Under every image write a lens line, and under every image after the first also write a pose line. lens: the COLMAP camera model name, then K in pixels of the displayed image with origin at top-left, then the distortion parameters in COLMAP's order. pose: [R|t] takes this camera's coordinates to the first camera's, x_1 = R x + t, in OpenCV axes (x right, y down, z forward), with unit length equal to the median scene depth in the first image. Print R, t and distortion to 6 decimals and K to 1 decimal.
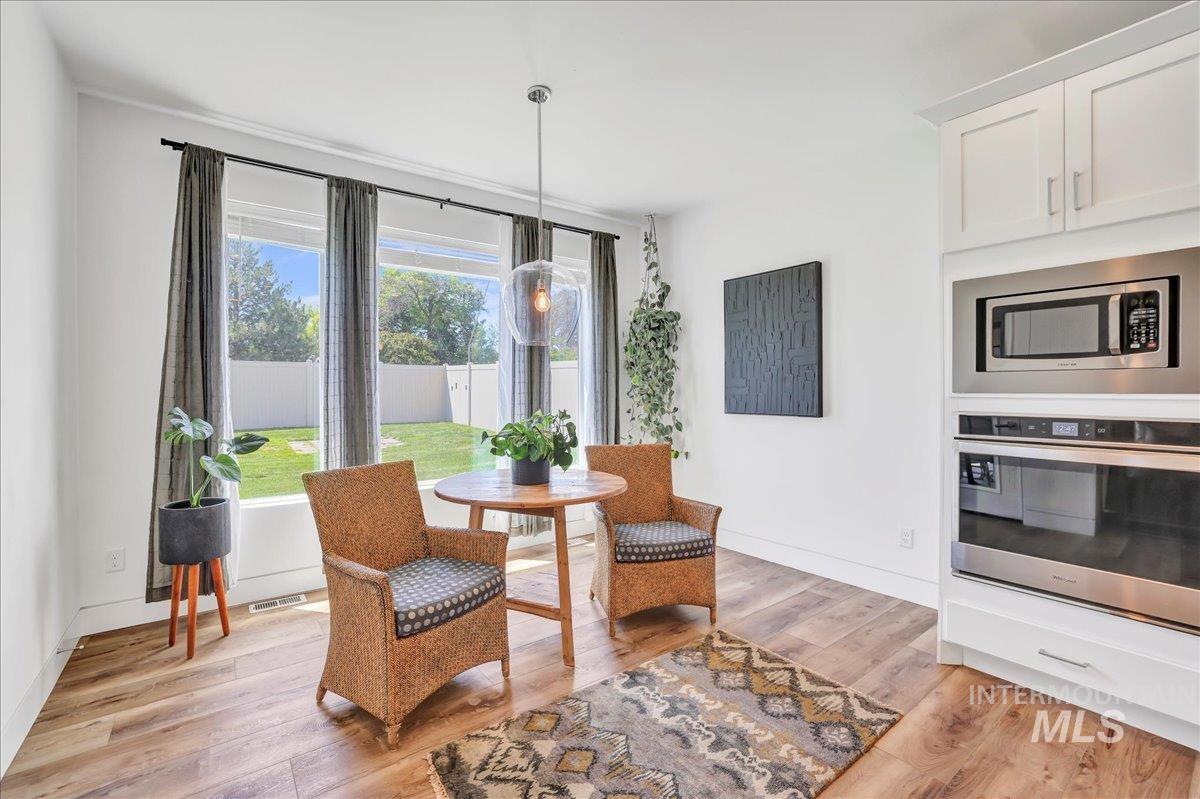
lens RADIAL K [[519.4, 0, 594.2], [0, 519.4, 390.0], [0, 0, 1]] dist [-0.048511, 0.018305]
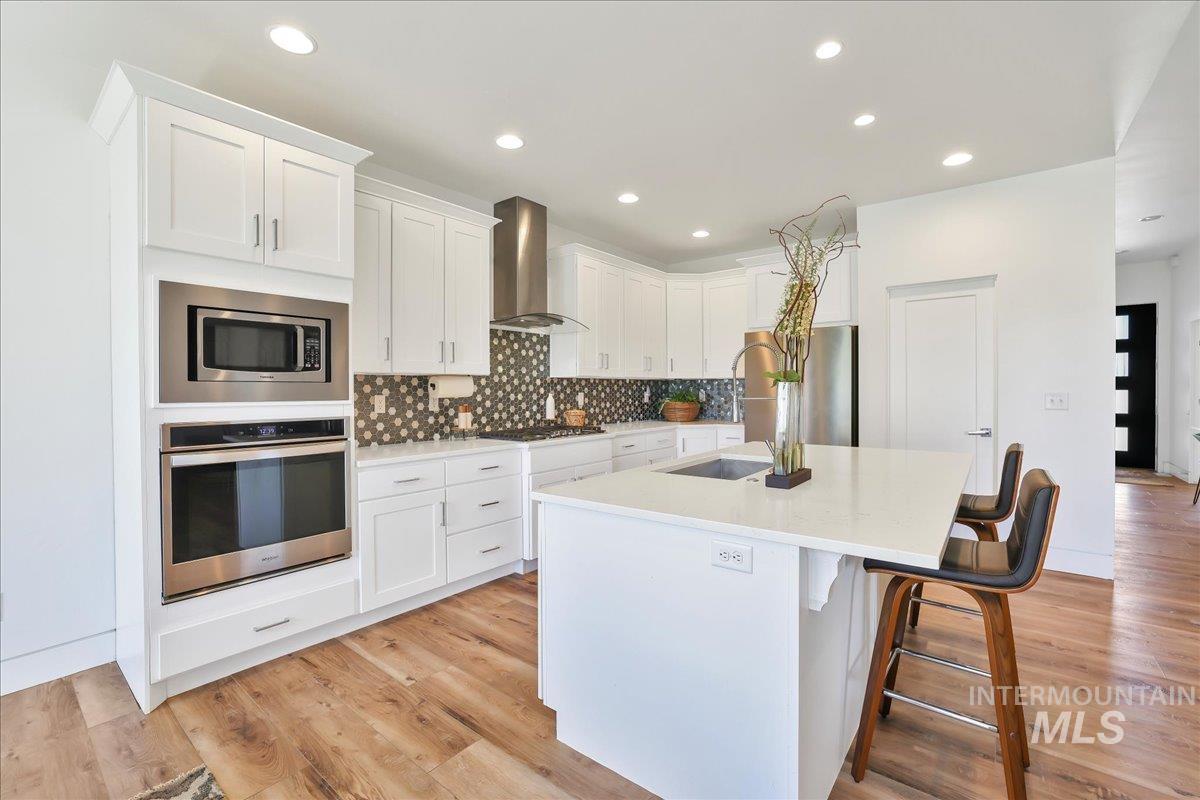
lens RADIAL K [[519.4, 0, 594.2], [0, 519.4, 390.5], [0, 0, 1]] dist [-0.048511, 0.018305]
pose [[-0.246613, 0.001932, 0.969112, -0.233858], [0.005537, 0.999984, -0.000585, -0.008192], [-0.969098, 0.005222, -0.246620, 0.310808]]
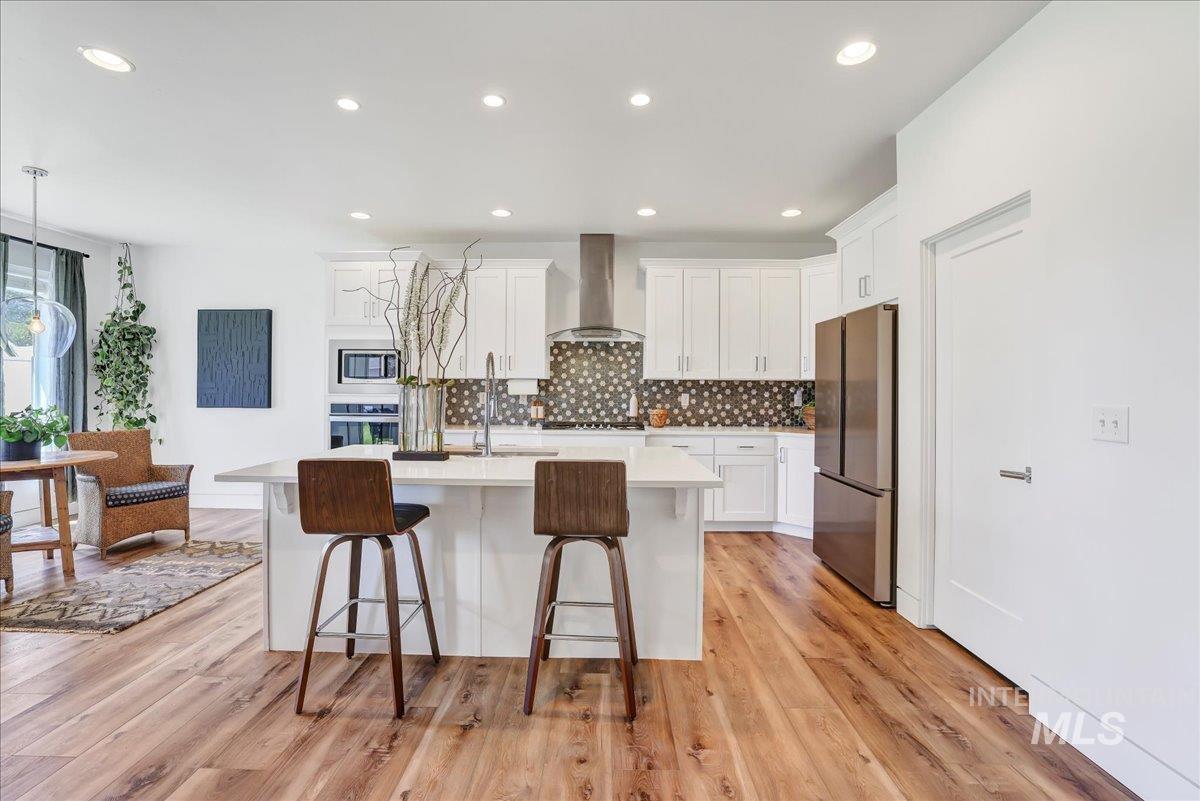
lens RADIAL K [[519.4, 0, 594.2], [0, 519.4, 391.0], [0, 0, 1]] dist [-0.048511, 0.018305]
pose [[0.617024, 0.005738, 0.786923, -0.176952], [-0.009385, 0.999956, 0.000067, -0.008823], [-0.786888, -0.007426, 0.617051, -0.743122]]
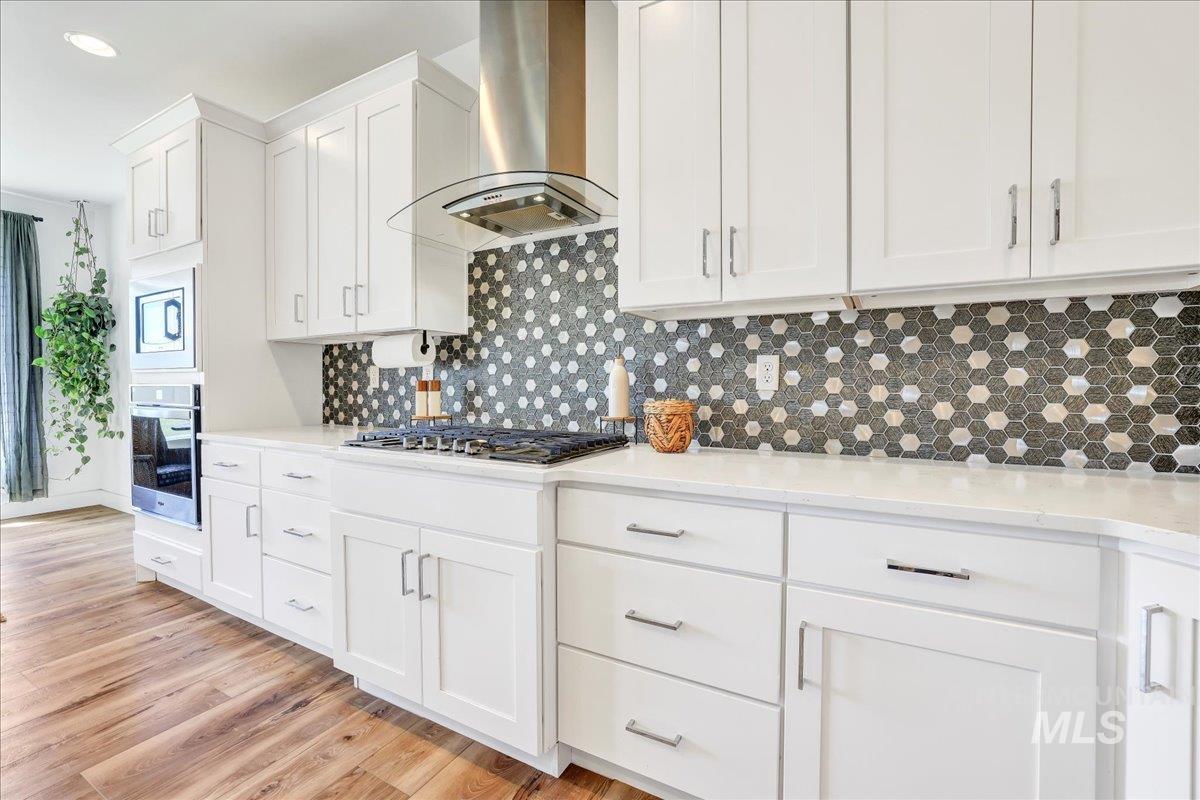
lens RADIAL K [[519.4, 0, 594.2], [0, 519.4, 390.5], [0, 0, 1]] dist [-0.048511, 0.018305]
pose [[0.915745, -0.005321, 0.401726, 0.821860], [-0.001118, 0.999875, 0.015790, 0.024019], [-0.401759, -0.014908, 0.915624, -0.417535]]
